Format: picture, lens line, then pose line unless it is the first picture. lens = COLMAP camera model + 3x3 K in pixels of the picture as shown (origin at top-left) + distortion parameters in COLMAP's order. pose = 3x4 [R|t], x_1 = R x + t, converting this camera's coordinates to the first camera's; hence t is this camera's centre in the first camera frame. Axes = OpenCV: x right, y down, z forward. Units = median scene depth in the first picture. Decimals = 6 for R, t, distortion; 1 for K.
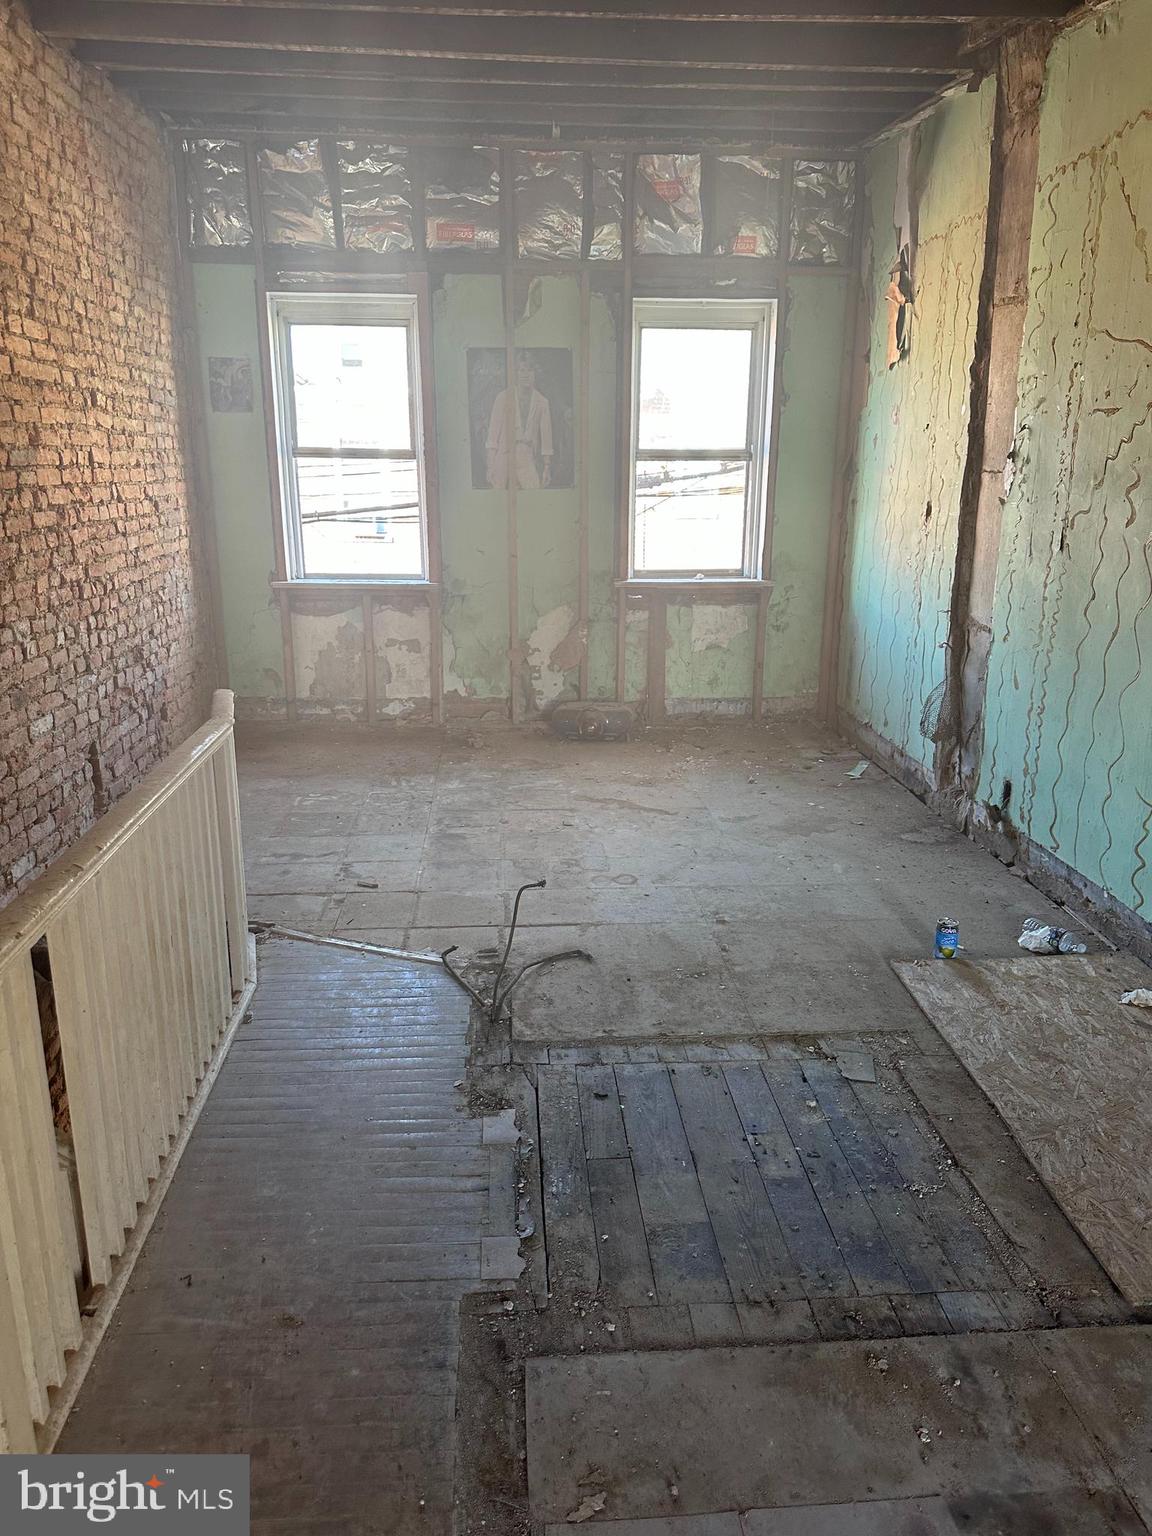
lens RADIAL K [[1061.5, 0, 580.9], [0, 1061.5, 738.5], [0, 0, 1]] dist [0.190667, -0.317923]
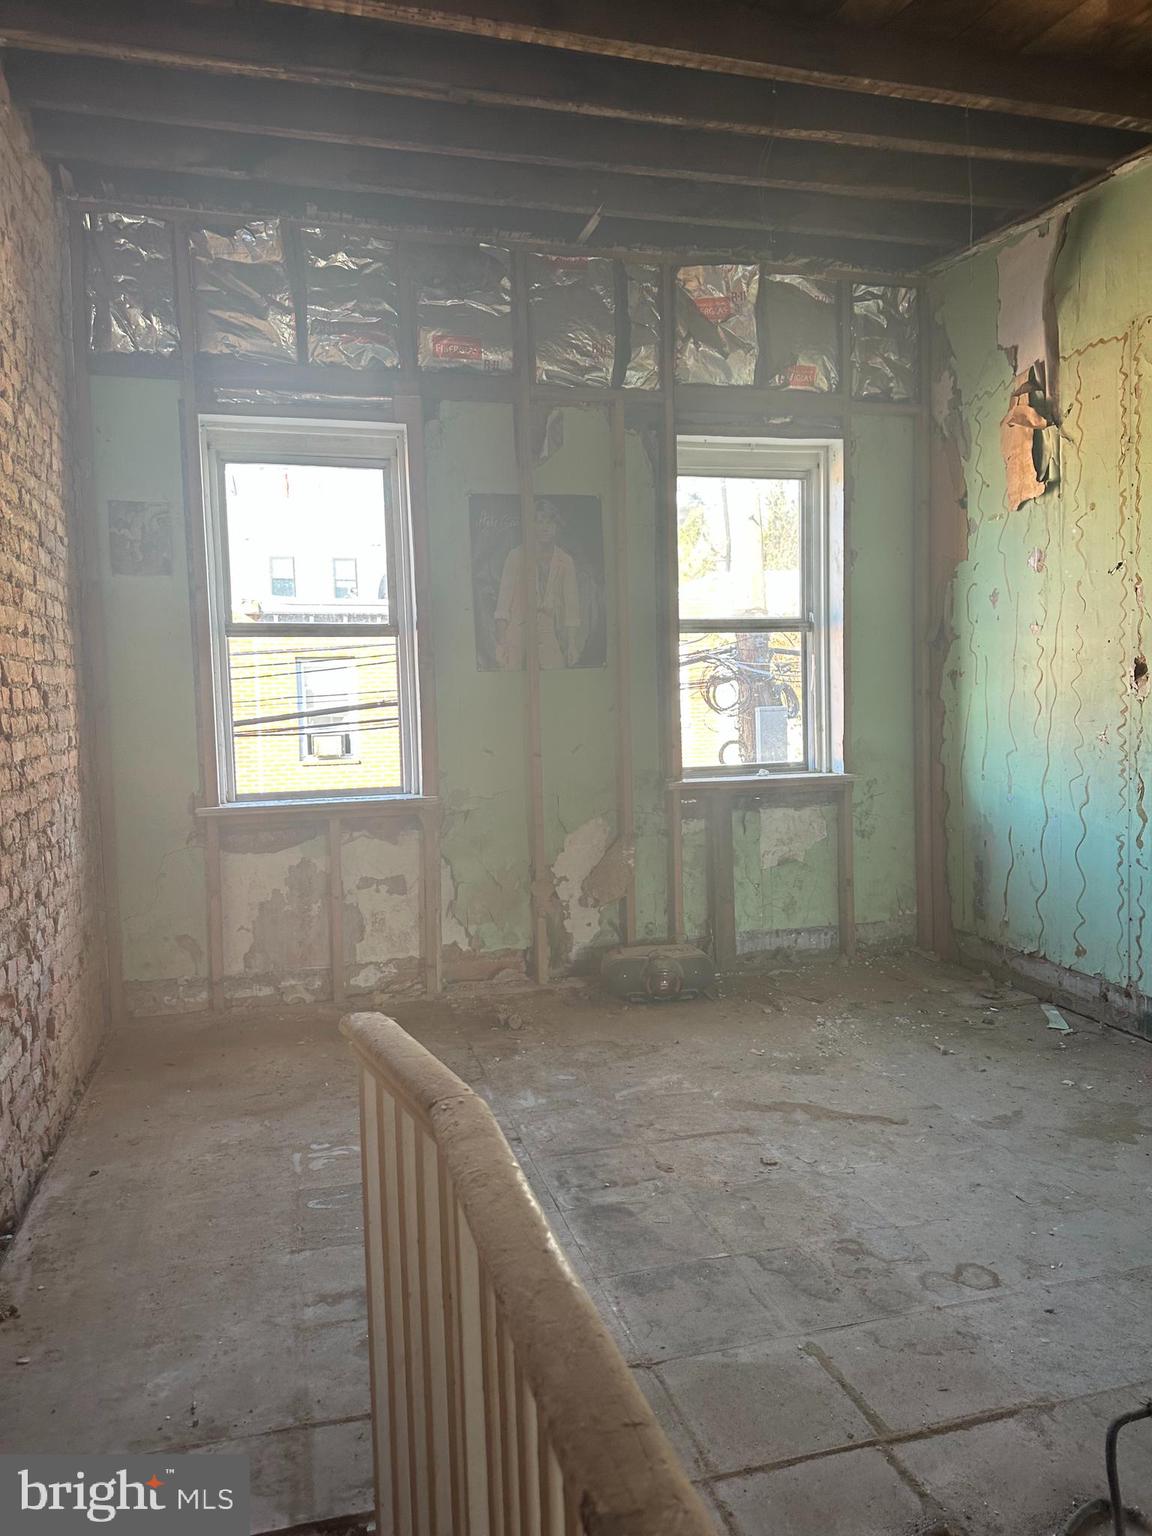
lens RADIAL K [[1050.1, 0, 577.8], [0, 1050.1, 760.4], [0, 0, 1]] dist [0.184326, -0.327997]
pose [[0.980319, -0.041307, 0.193051, -0.186266], [0.076397, 0.981054, -0.178035, -0.036344], [-0.182039, 0.189279, 0.964902, 0.303522]]
